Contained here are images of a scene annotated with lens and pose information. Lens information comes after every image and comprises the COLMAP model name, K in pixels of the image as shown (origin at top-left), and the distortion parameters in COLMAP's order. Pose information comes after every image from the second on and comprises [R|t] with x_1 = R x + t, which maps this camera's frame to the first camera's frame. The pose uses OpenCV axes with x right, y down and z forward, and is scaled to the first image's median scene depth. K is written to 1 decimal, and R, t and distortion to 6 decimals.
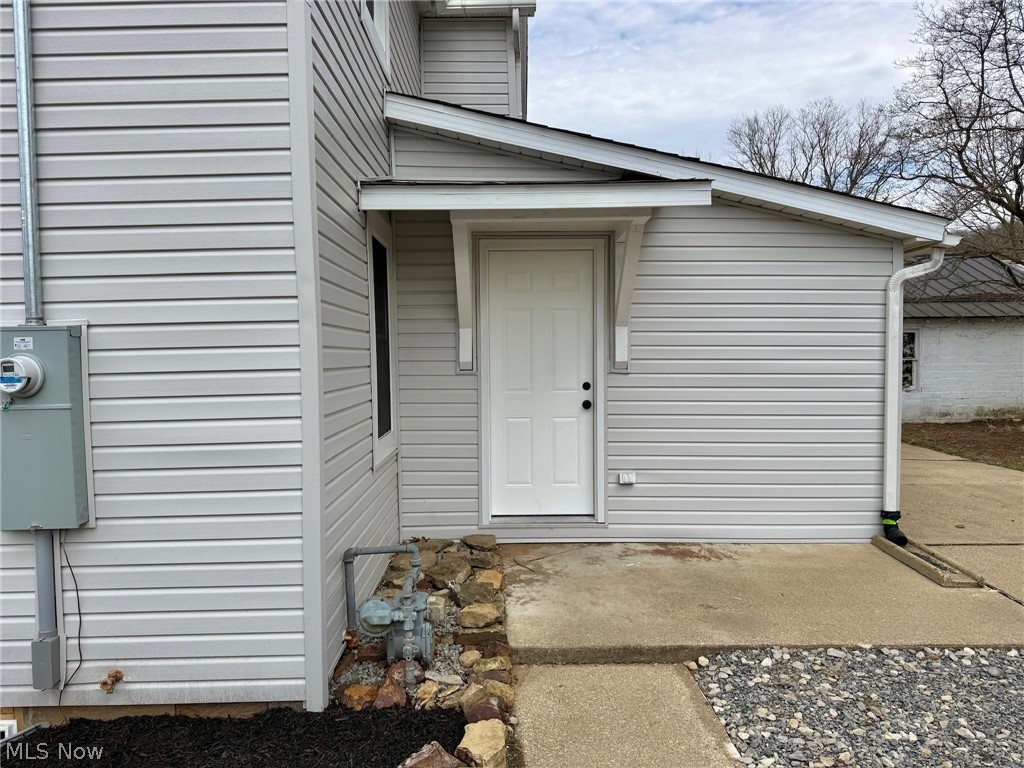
lens RADIAL K [[721.6, 0, 512.0], [0, 721.6, 384.0], [0, 0, 1]] dist [0.002620, -0.000103]
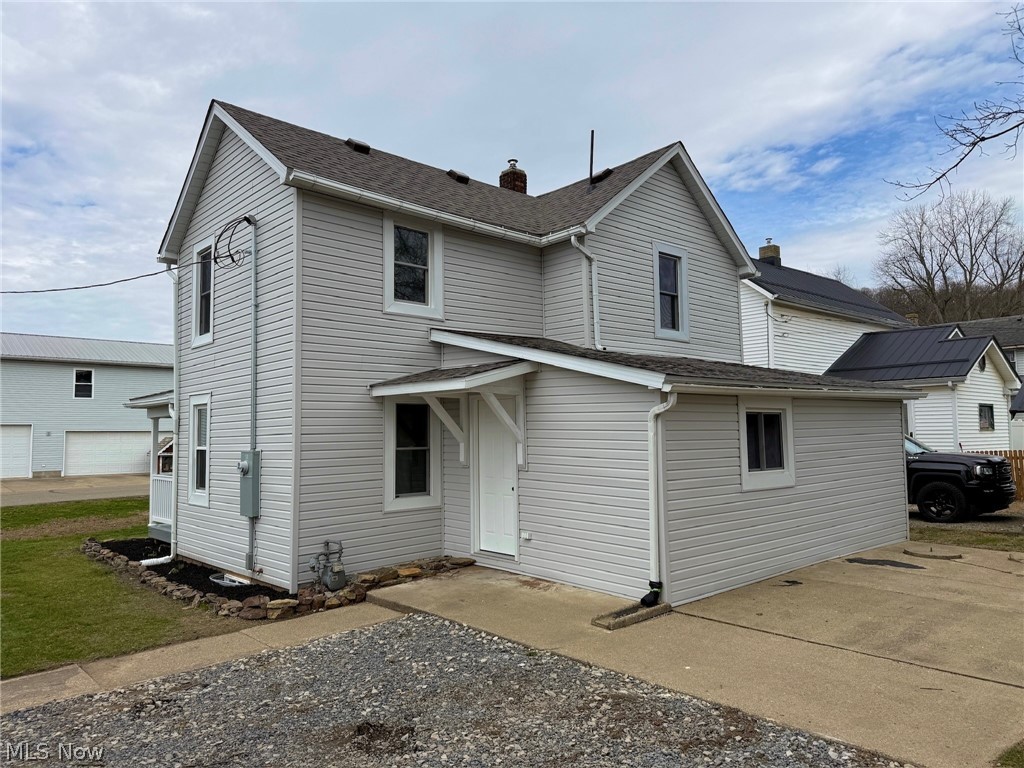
lens RADIAL K [[708.4, 0, 512.0], [0, 708.4, 384.0], [0, 0, 1]] dist [0.136787, -0.208562]
pose [[0.666076, -0.049743, -0.744223, 1.698571], [-0.028427, 0.995356, -0.091971, -0.080709], [0.745342, 0.082415, 0.661569, -0.172052]]
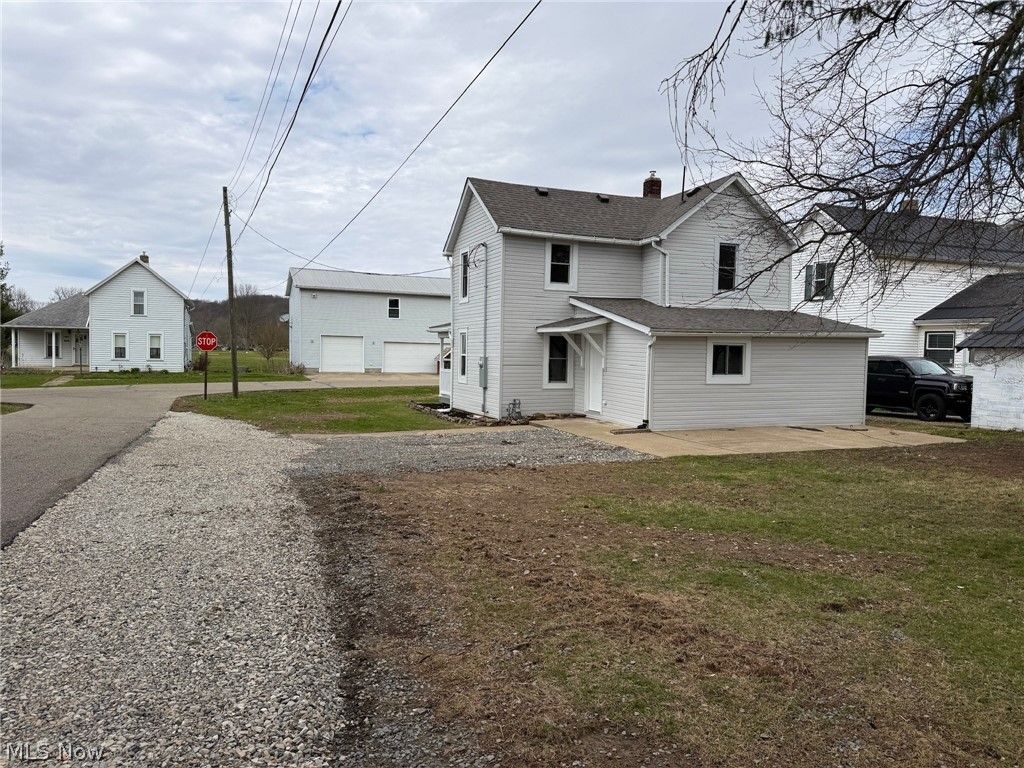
lens RADIAL K [[721.6, 0, 512.0], [0, 721.6, 384.0], [0, 0, 1]] dist [0.002620, -0.000103]
pose [[0.367077, 0.061574, -0.928150, 3.904860], [-0.062152, 0.997200, 0.041574, -0.086655], [0.928112, 0.042426, 0.369876, -0.834873]]
